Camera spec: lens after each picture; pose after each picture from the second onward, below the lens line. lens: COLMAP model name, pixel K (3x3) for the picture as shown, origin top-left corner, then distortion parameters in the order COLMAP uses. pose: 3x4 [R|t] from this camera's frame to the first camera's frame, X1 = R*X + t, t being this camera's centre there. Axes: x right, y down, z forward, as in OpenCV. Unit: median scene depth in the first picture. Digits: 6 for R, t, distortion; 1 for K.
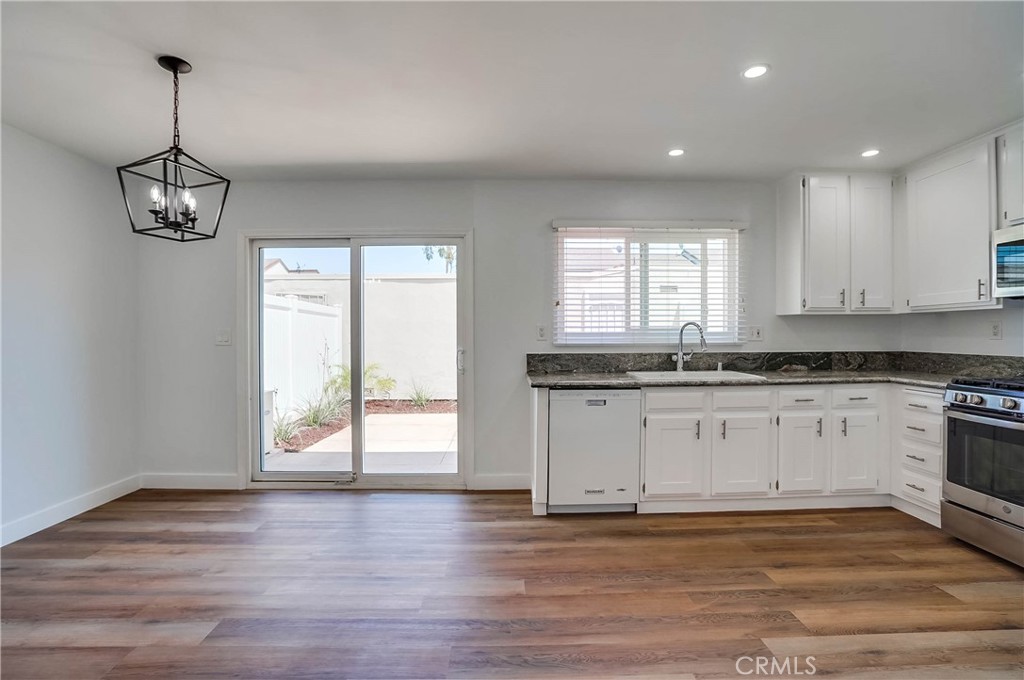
lens RADIAL K [[479.4, 0, 510.0], [0, 479.4, 336.9], [0, 0, 1]] dist [-0.061238, 0.025967]
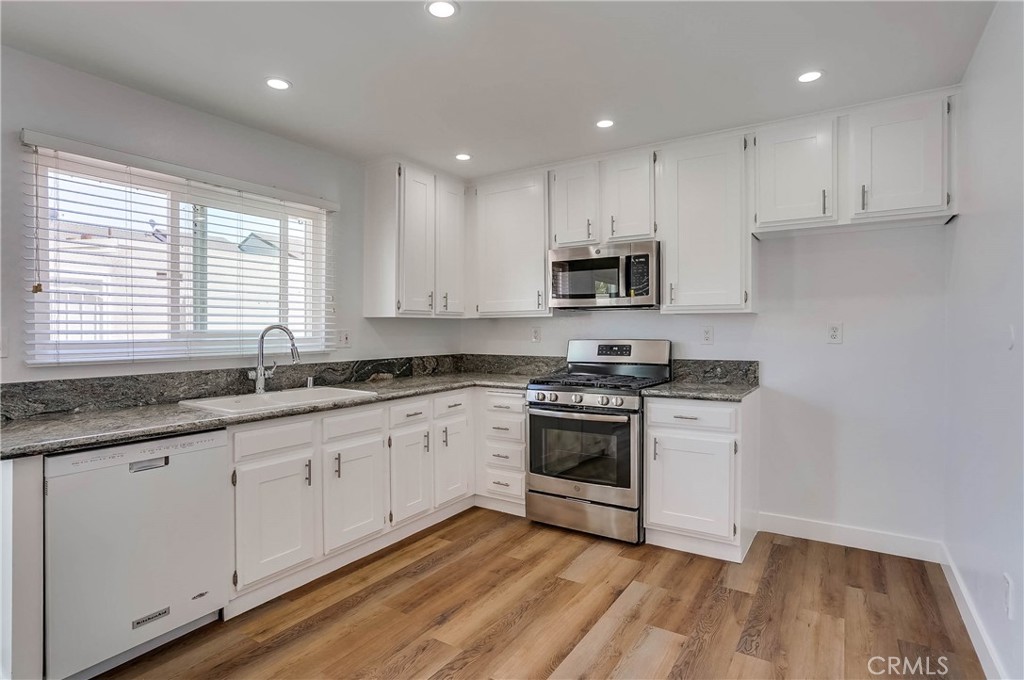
lens RADIAL K [[520.9, 0, 508.1], [0, 520.9, 335.8], [0, 0, 1]] dist [-0.043019, 0.019130]
pose [[0.567353, -0.008808, 0.823428, -0.083623], [0.008659, 0.999951, 0.004731, -0.017175], [-0.823429, 0.004446, 0.567401, 0.287359]]
